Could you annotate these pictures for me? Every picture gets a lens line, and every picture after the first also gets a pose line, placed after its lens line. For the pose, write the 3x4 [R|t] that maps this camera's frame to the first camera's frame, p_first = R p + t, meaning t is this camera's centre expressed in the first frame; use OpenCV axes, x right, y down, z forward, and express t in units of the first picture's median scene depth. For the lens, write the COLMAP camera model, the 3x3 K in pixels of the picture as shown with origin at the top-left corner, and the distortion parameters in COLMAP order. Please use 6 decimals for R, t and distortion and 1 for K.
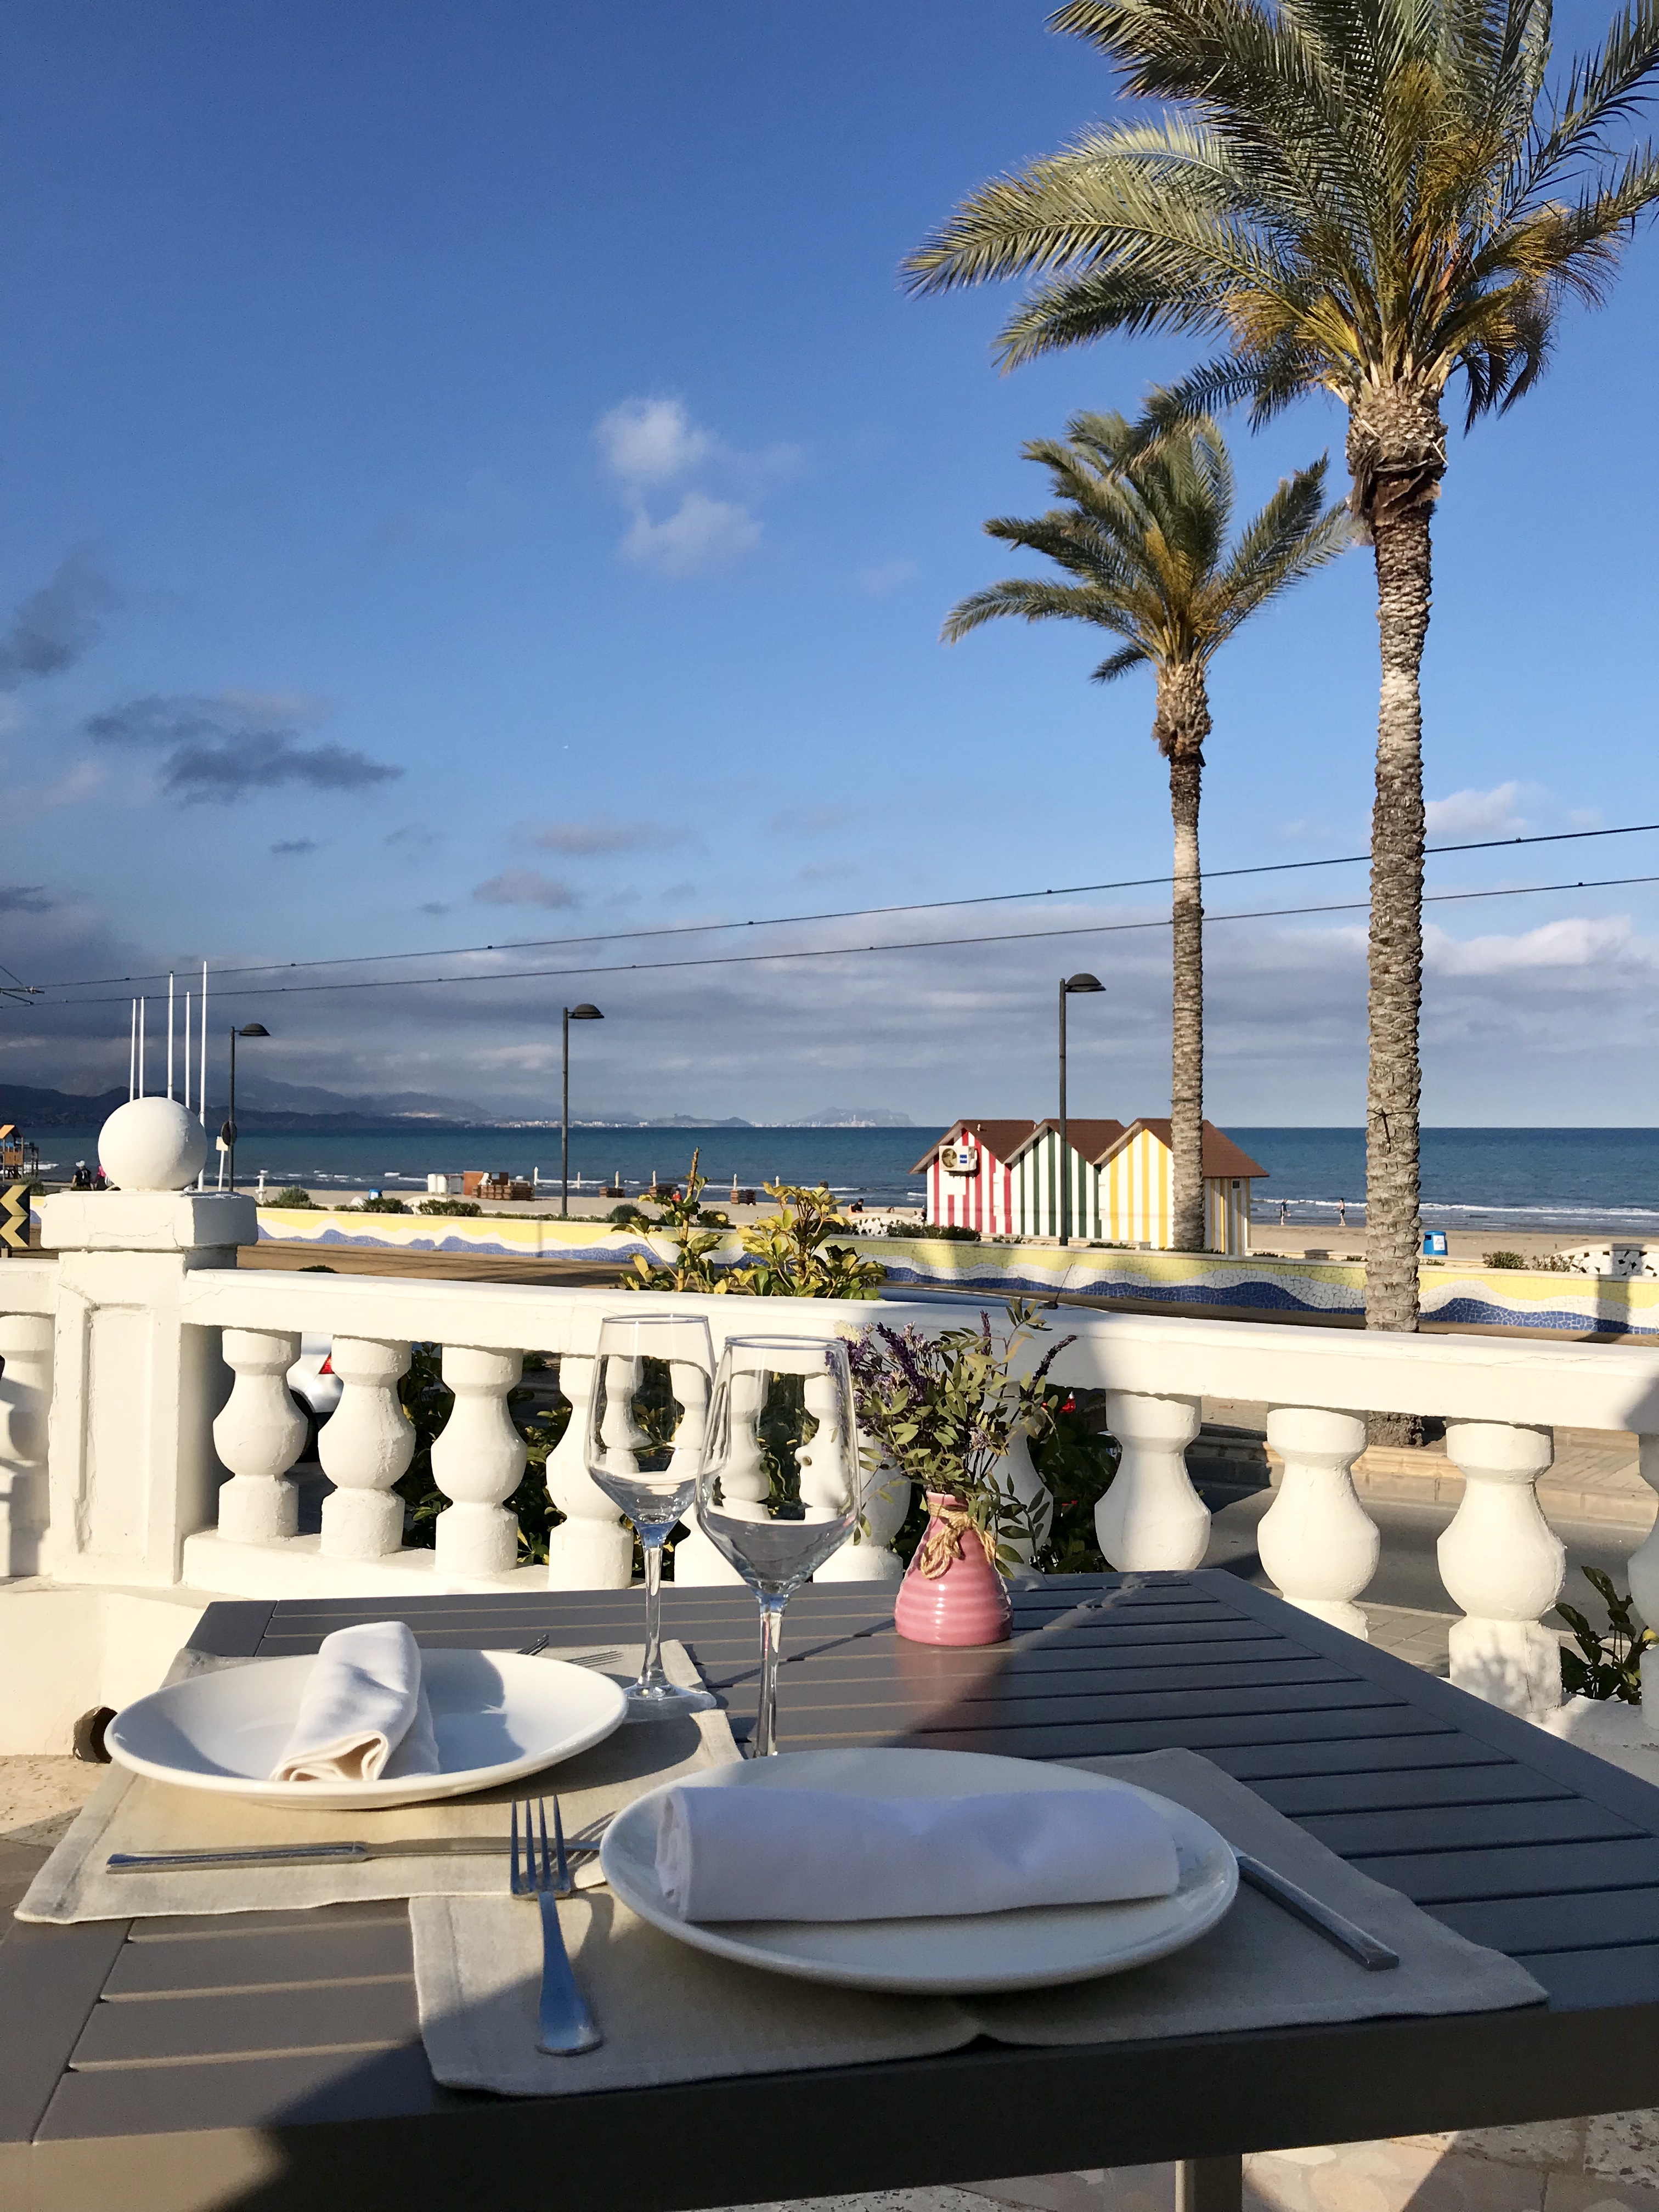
lens RADIAL K [[1825.9, 0, 829.5], [0, 1825.9, 1106.0], [0, 0, 1]] dist [0.181523, -0.003595]
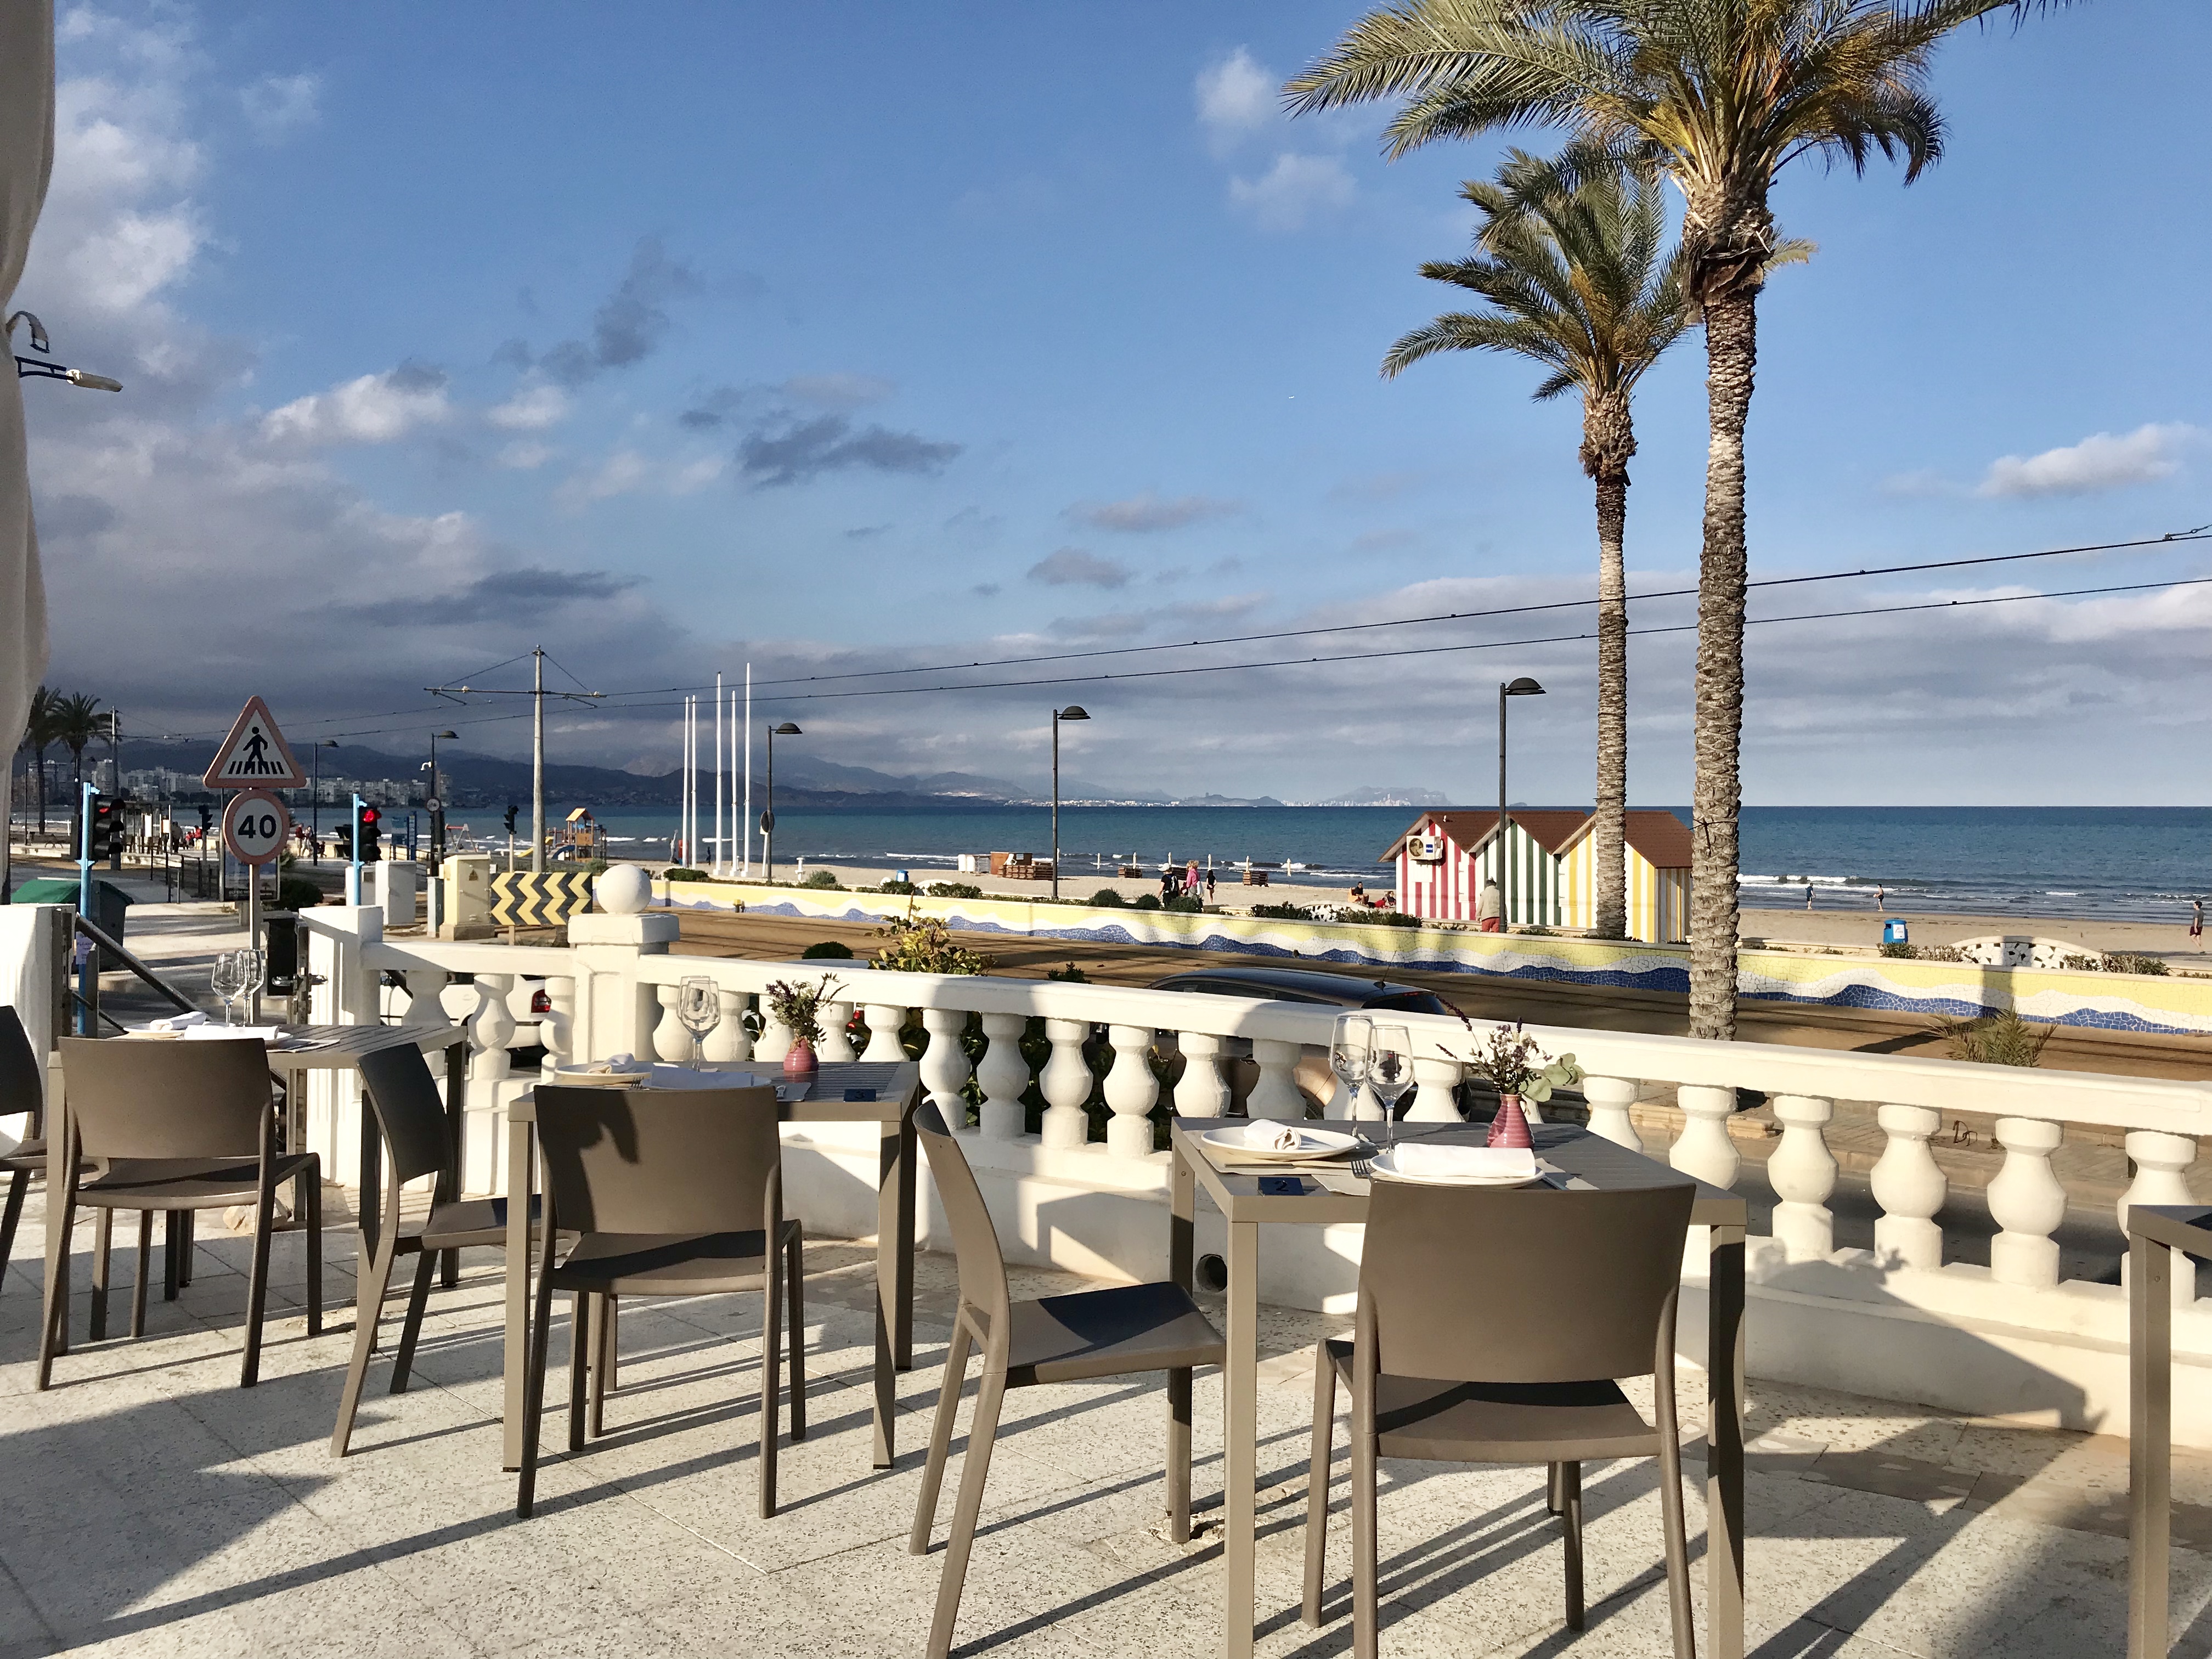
lens RADIAL K [[1825.9, 0, 1113.1], [0, 1825.9, 841.3], [0, 0, 1]] dist [0.181523, -0.003595]
pose [[0.990696, 0.003912, -0.136036, 0.054902], [0.000306, 0.999520, 0.030972, -0.011986], [0.136092, -0.030726, 0.990220, -0.111736]]
